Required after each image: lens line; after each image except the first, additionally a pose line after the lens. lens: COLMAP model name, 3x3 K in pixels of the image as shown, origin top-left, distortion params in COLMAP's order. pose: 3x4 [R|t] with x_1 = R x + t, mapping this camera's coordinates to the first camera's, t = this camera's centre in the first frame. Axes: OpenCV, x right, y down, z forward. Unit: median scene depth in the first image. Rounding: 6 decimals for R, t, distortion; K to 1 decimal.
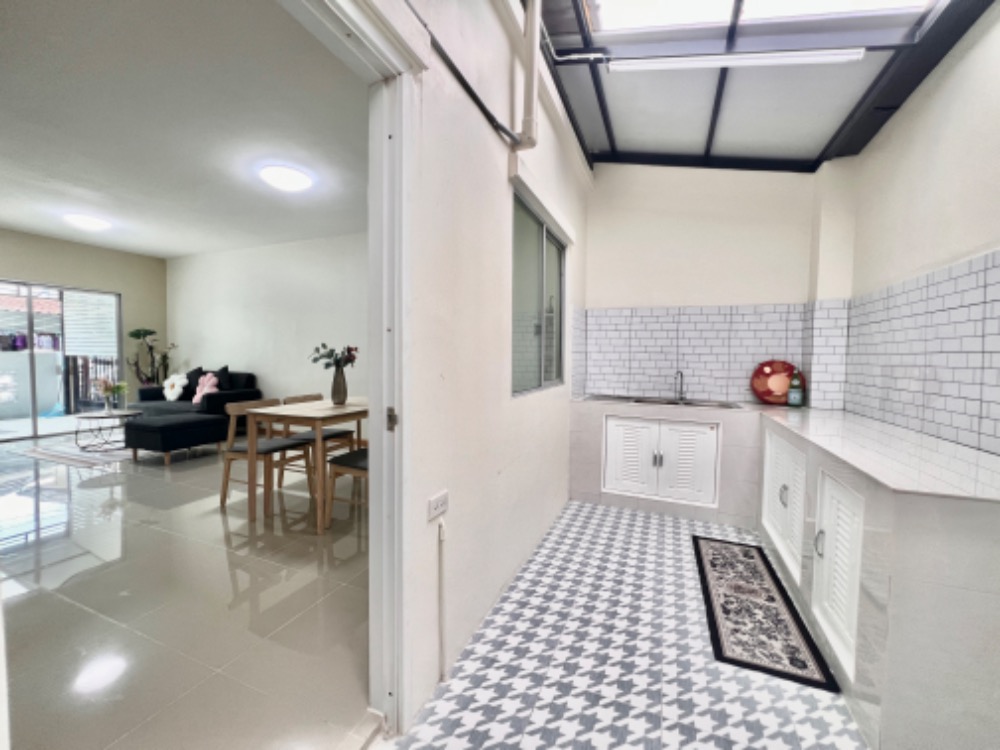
lens RADIAL K [[405.2, 0, 495.9], [0, 405.2, 372.7], [0, 0, 1]] dist [-0.003956, 0.001500]
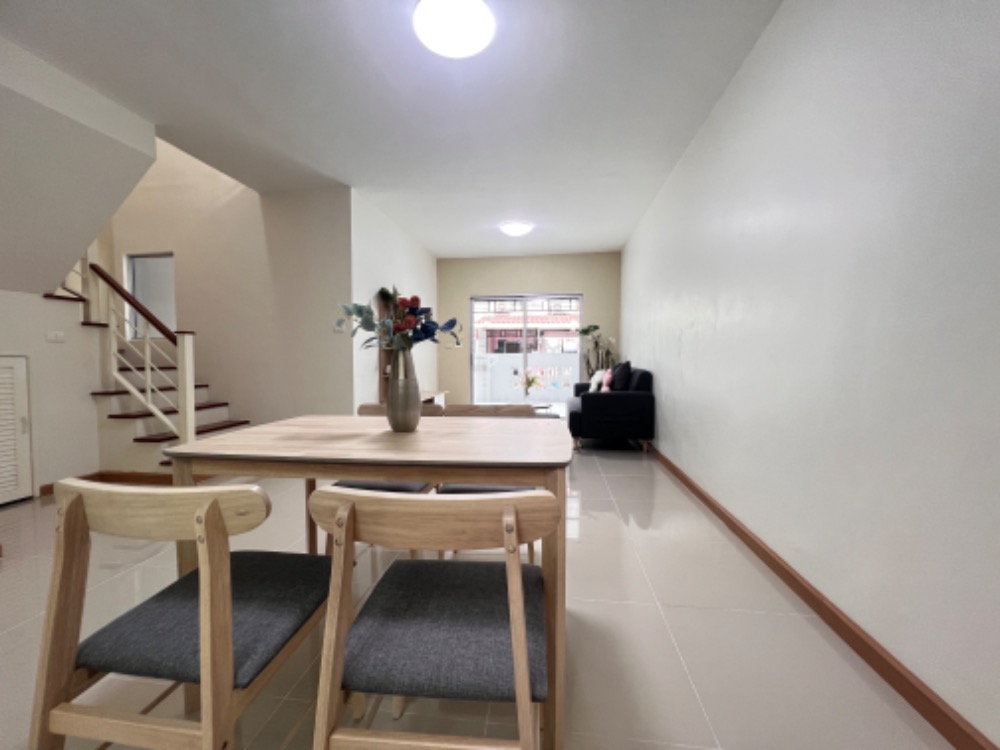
lens RADIAL K [[405.2, 0, 502.7], [0, 405.2, 371.3], [0, 0, 1]] dist [-0.003956, 0.001500]
pose [[0.278880, 0.020556, -0.960106, 0.073918], [-0.031444, 0.999430, 0.012264, 0.003315], [0.959811, 0.026769, 0.279367, 1.041108]]
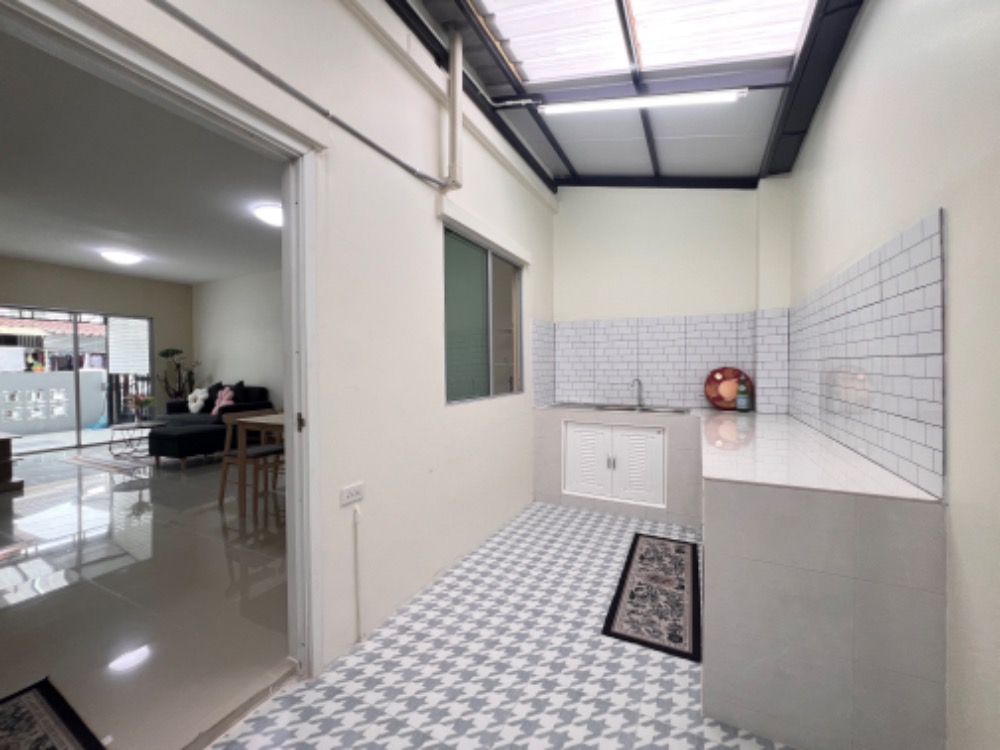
lens RADIAL K [[405.2, 0, 495.6], [0, 405.2, 372.9], [0, 0, 1]] dist [-0.003956, 0.001500]
pose [[0.997564, -0.017624, -0.067499, 0.183985], [0.015953, 0.999555, -0.025216, 0.000649], [0.067913, 0.024078, 0.997401, -0.094089]]
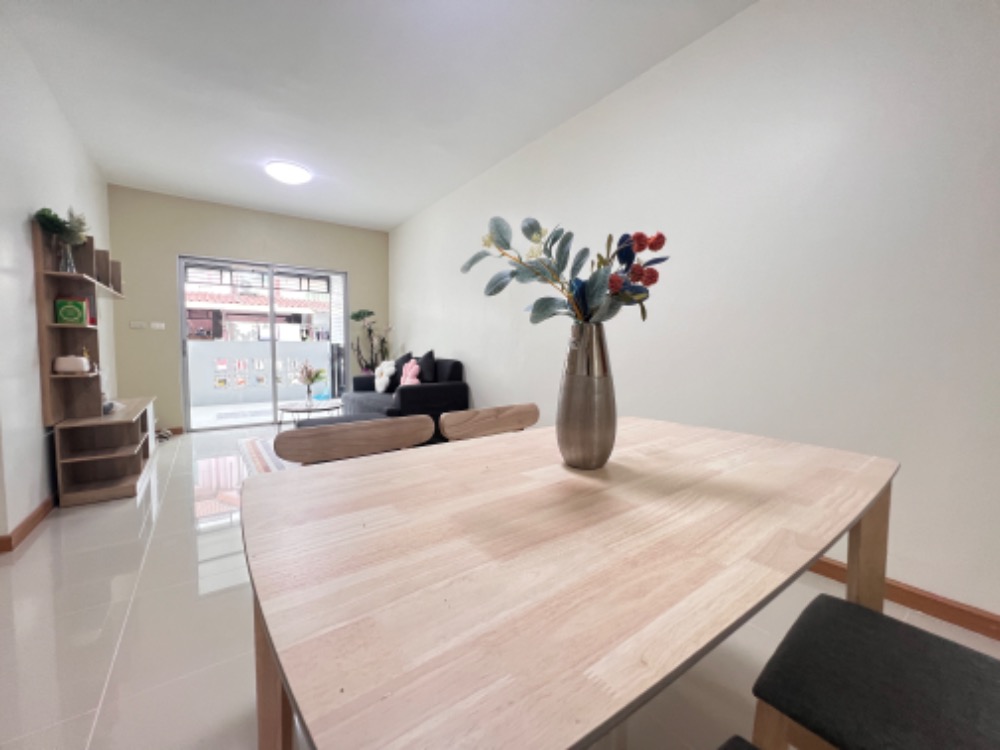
lens RADIAL K [[403.9, 0, 500.4], [0, 403.9, 372.3], [0, 0, 1]] dist [-0.002386, 0.001032]
pose [[0.859956, 0.024431, -0.509783, -0.320422], [-0.017614, 0.999679, 0.018196, 0.015960], [0.510064, -0.006669, 0.860110, 0.795425]]
